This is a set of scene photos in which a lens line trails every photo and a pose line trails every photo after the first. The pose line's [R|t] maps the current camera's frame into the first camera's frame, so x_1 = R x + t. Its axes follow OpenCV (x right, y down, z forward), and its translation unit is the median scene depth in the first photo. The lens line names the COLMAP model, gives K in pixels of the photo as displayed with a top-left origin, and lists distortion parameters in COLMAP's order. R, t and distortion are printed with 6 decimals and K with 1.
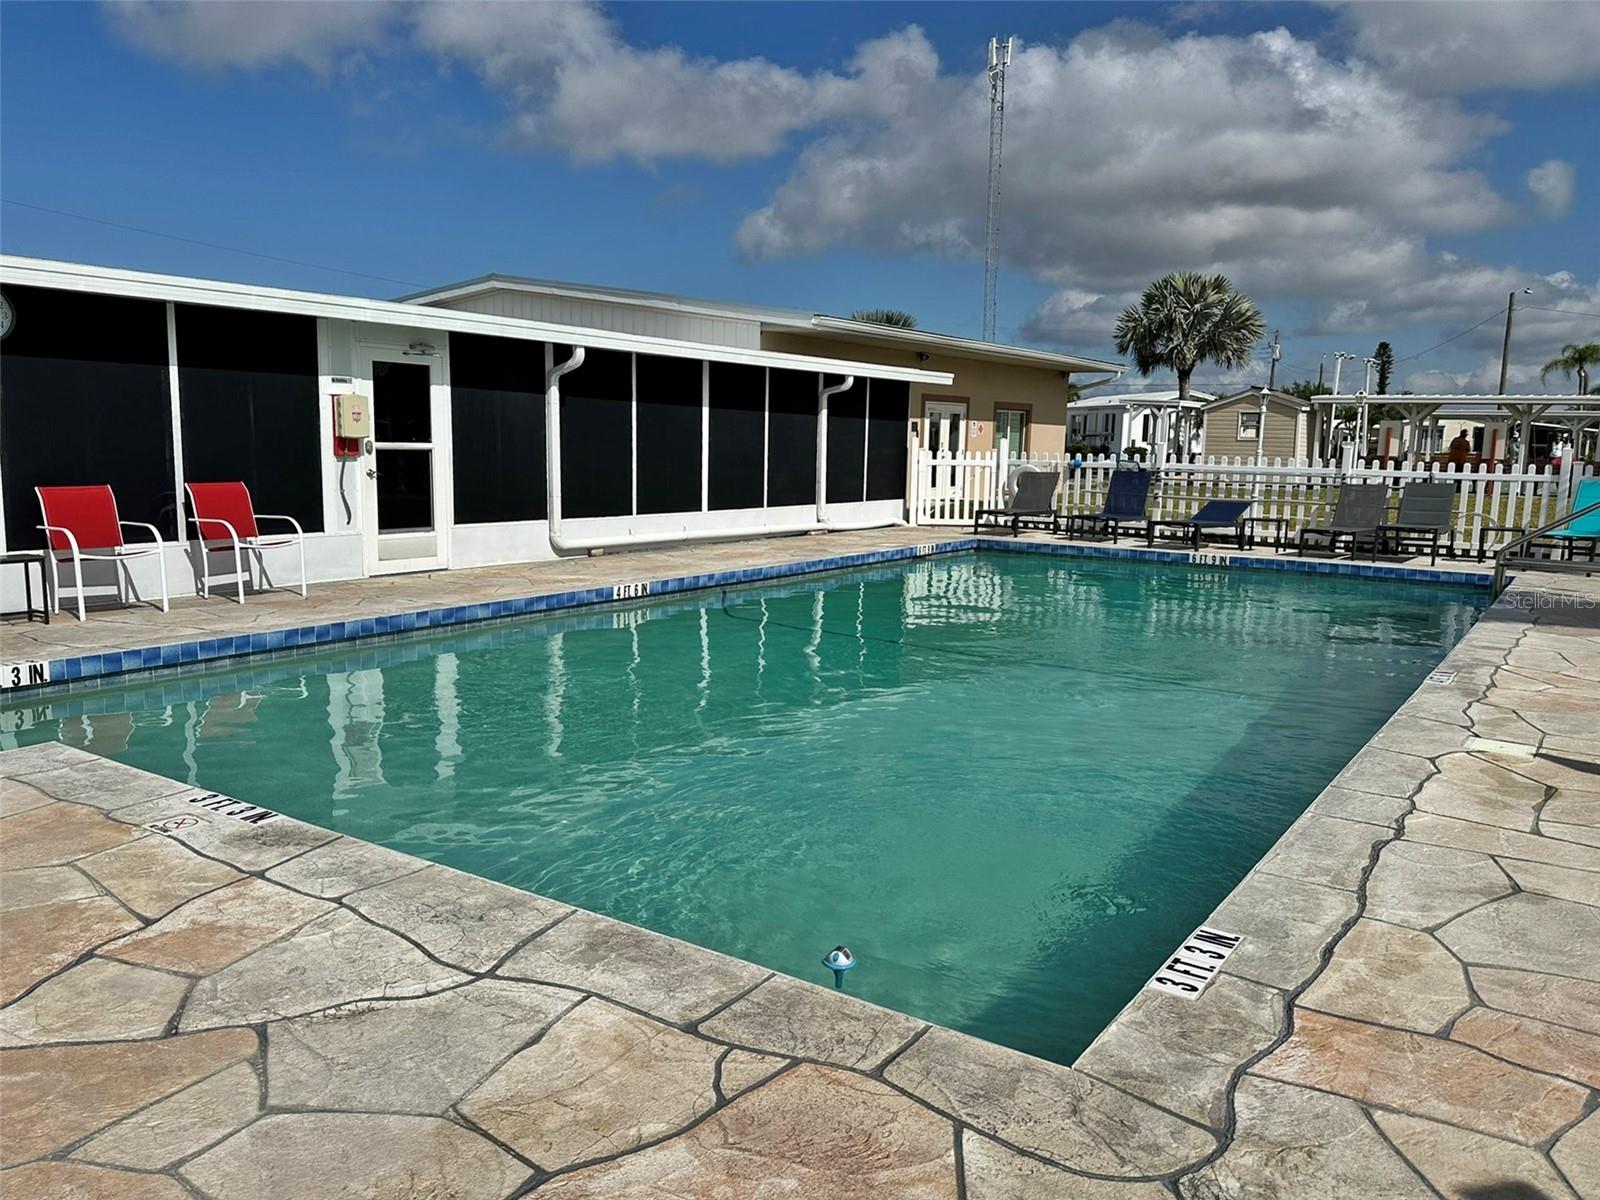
lens RADIAL K [[1210.3, 0, 790.6], [0, 1210.3, 597.3], [0, 0, 1]] dist [0.031915, -0.016169]
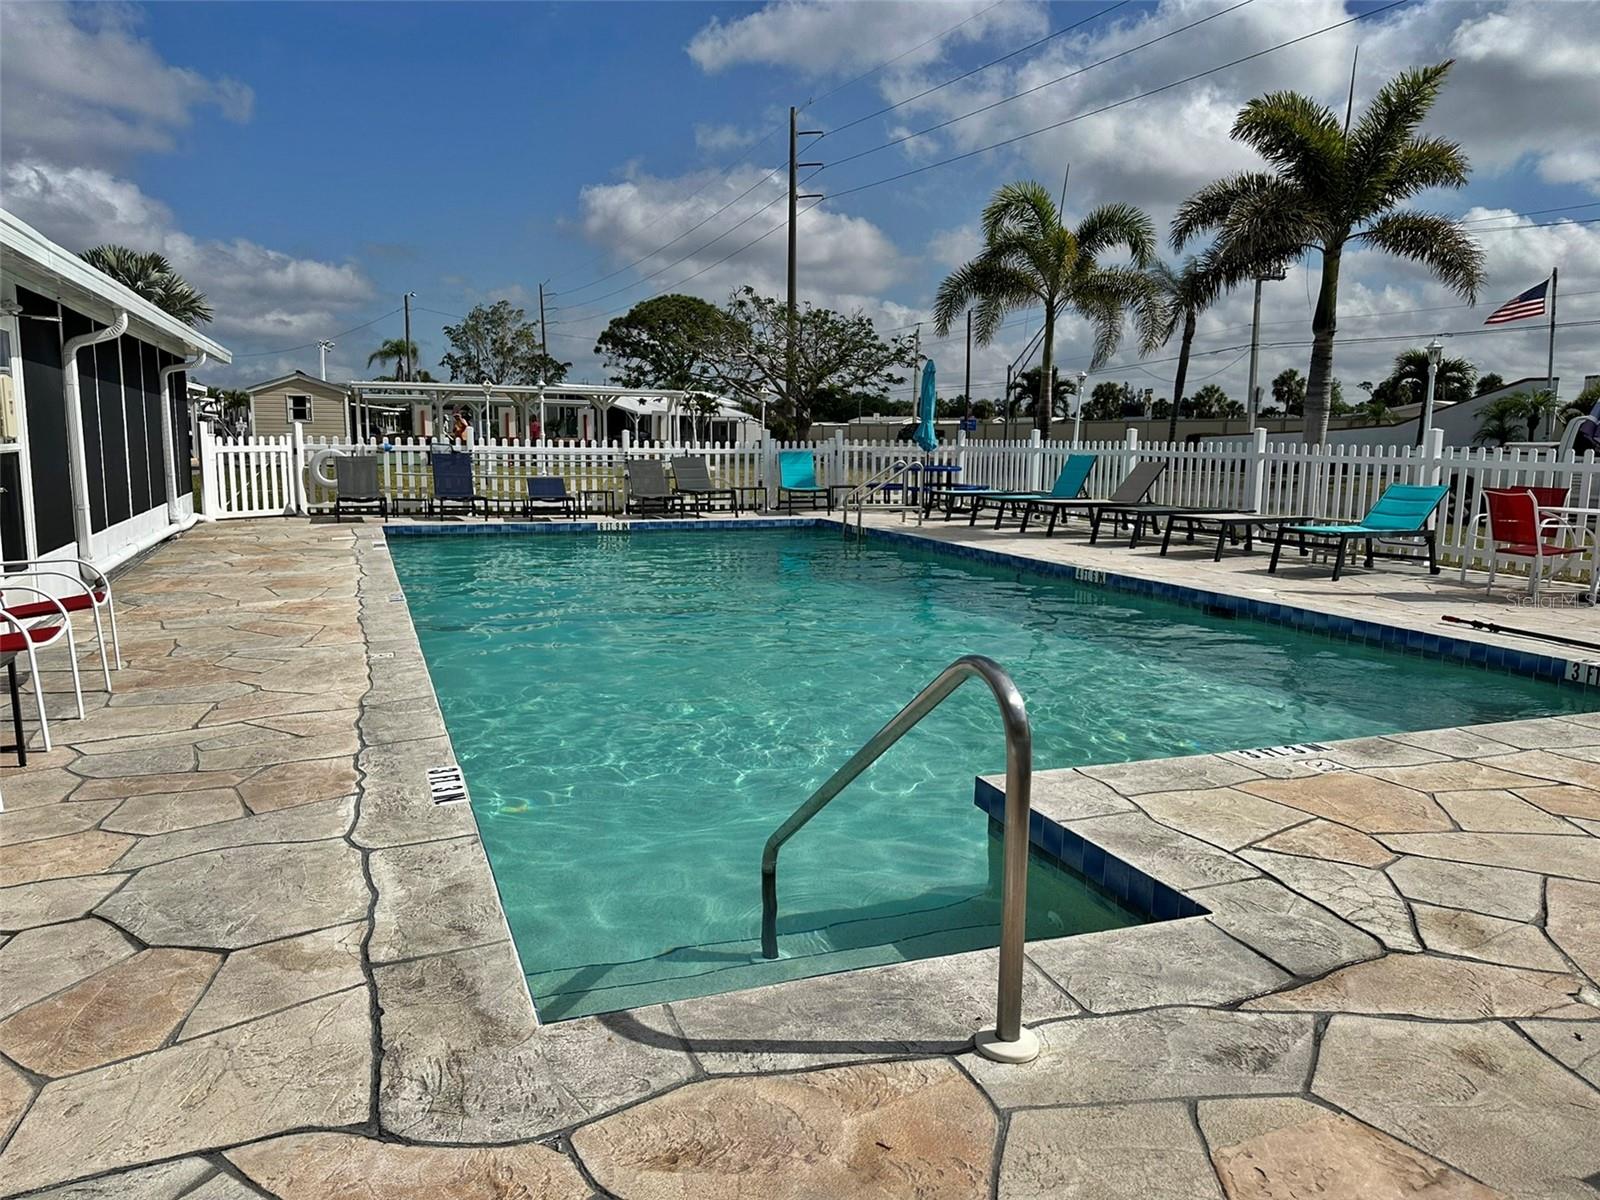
lens RADIAL K [[1143.0, 0, 793.4], [0, 1143.0, 598.2], [0, 0, 1]] dist [-0.001428, -0.003501]
pose [[0.576359, -0.128264, 0.807068, -0.480920], [0.107059, 0.990945, 0.081032, -0.034506], [-0.810154, 0.039700, 0.584872, 0.218354]]
